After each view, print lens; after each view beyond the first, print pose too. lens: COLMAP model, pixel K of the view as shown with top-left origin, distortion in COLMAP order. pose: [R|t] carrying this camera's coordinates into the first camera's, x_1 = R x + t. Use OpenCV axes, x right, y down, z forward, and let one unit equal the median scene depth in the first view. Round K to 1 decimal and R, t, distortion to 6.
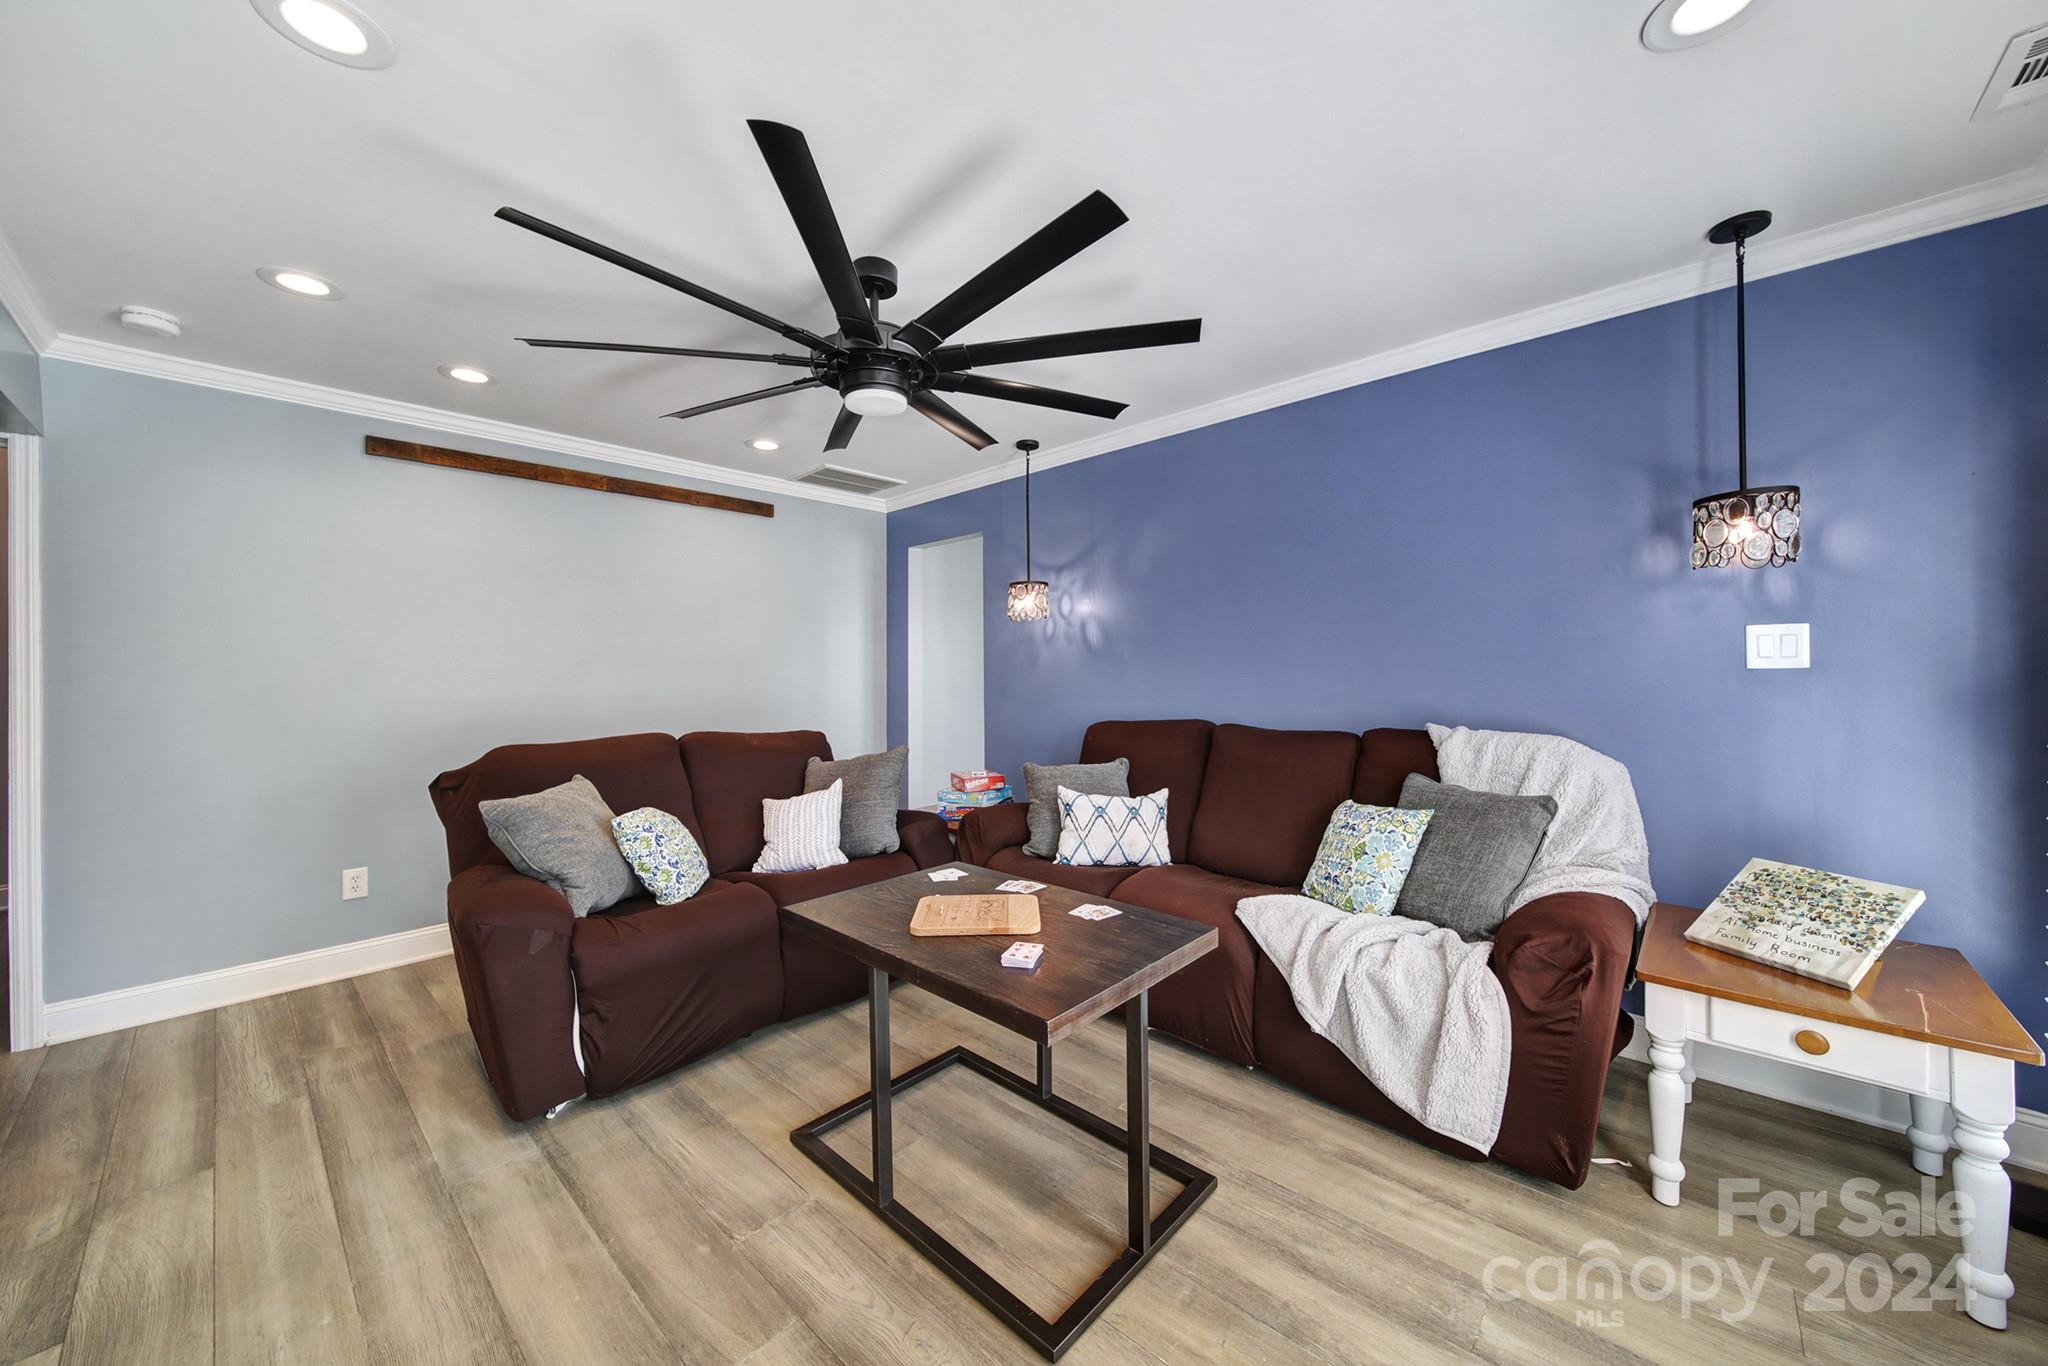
lens RADIAL K [[736.6, 0, 1033.0], [0, 736.6, 693.2], [0, 0, 1]] dist [-0.001387, -0.000195]
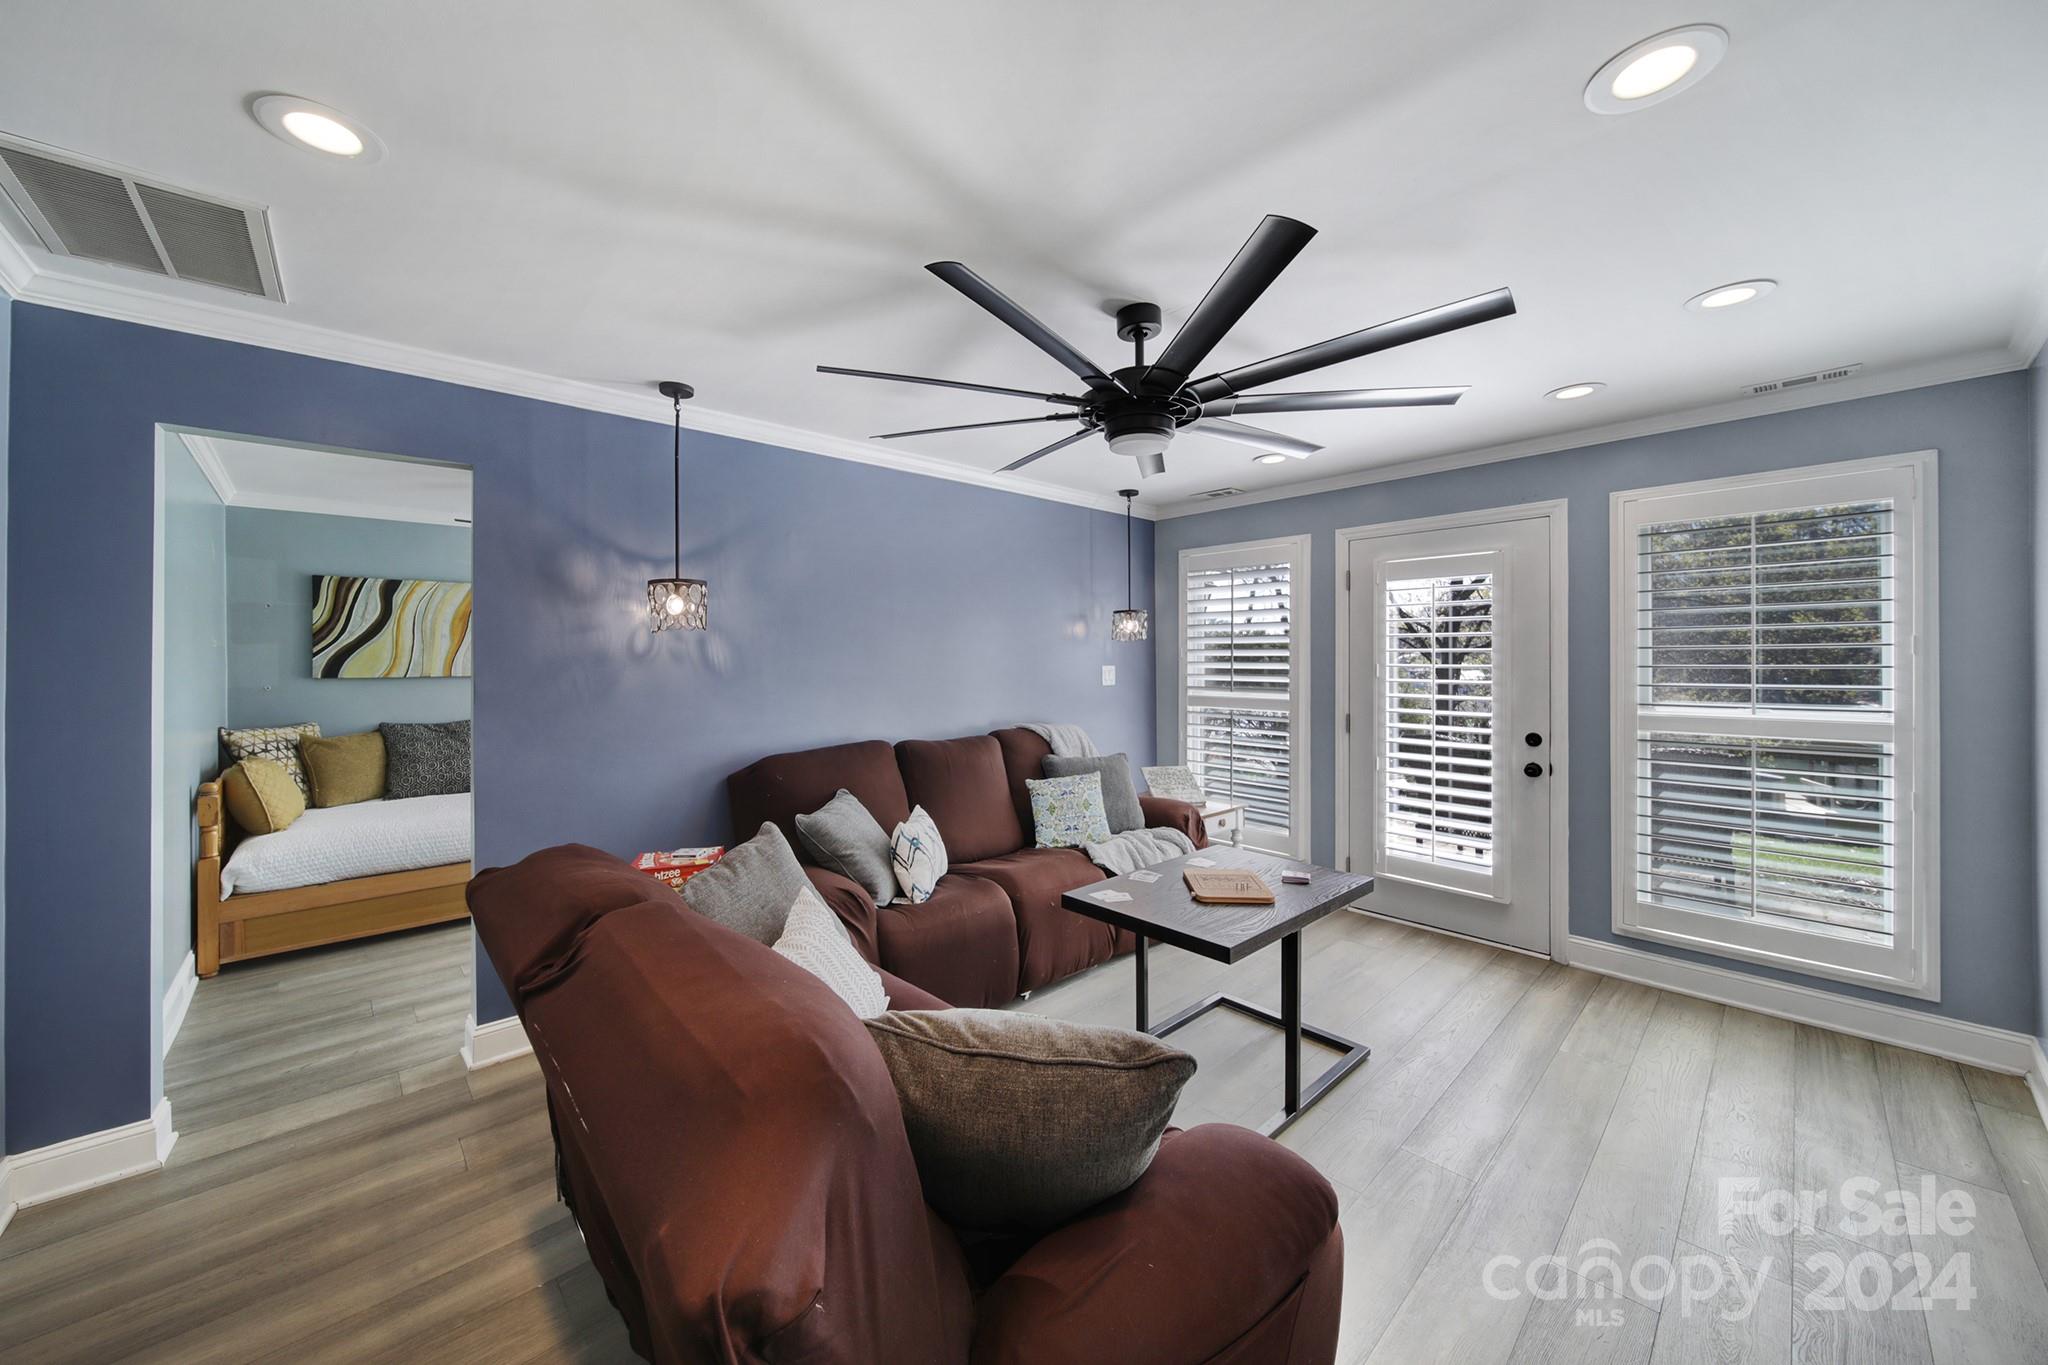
lens RADIAL K [[727.2, 0, 1026.6], [0, 727.2, 683.3], [0, 0, 1]] dist [0.000162, -0.000086]
pose [[0.083848, -0.012492, 0.996400, -1.284231], [0.037481, 0.999253, 0.009373, -0.081861], [-0.995773, 0.036560, 0.084253, 1.124386]]
